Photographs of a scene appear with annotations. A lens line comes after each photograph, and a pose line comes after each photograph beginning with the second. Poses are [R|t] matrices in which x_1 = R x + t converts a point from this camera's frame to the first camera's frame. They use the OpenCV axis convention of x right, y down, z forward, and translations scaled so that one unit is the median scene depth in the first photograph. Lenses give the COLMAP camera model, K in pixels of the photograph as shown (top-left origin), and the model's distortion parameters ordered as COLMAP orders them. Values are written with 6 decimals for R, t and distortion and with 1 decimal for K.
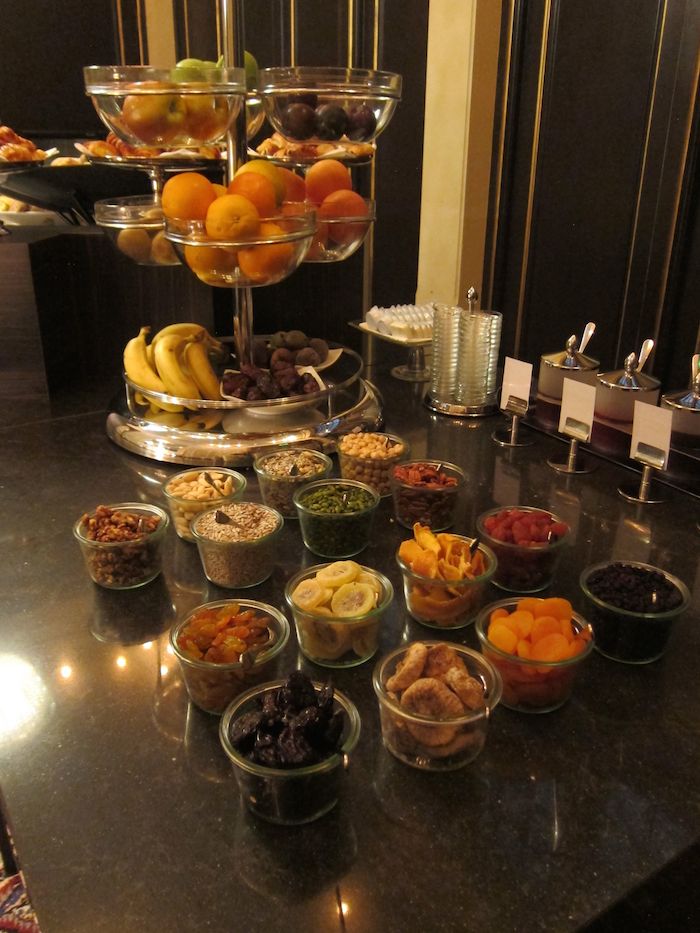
lens RADIAL K [[779.5, 0, 346.4], [0, 779.5, 460.2], [0, 0, 1]] dist [-0.066959, 0.031734]
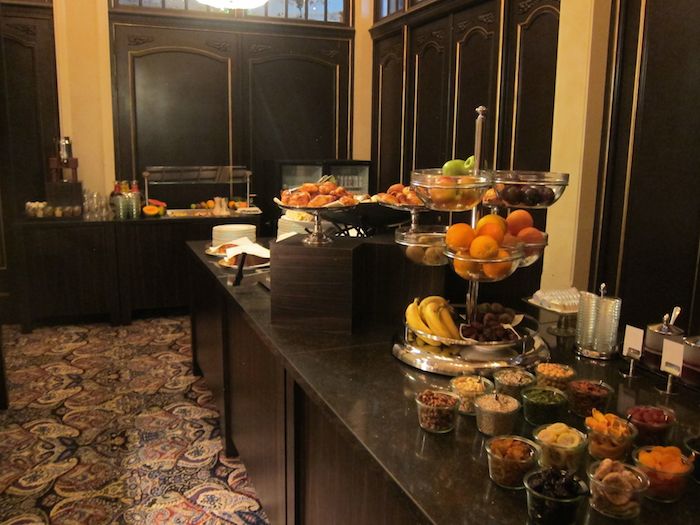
lens RADIAL K [[584.8, 0, 352.3], [0, 584.8, 266.5], [0, 0, 1]] dist [-0.066959, 0.031734]
pose [[0.980834, 0.039628, -0.190775, -0.167208], [-0.077527, 0.977631, -0.195520, 0.041564], [0.178760, 0.206563, 0.961965, -0.407318]]
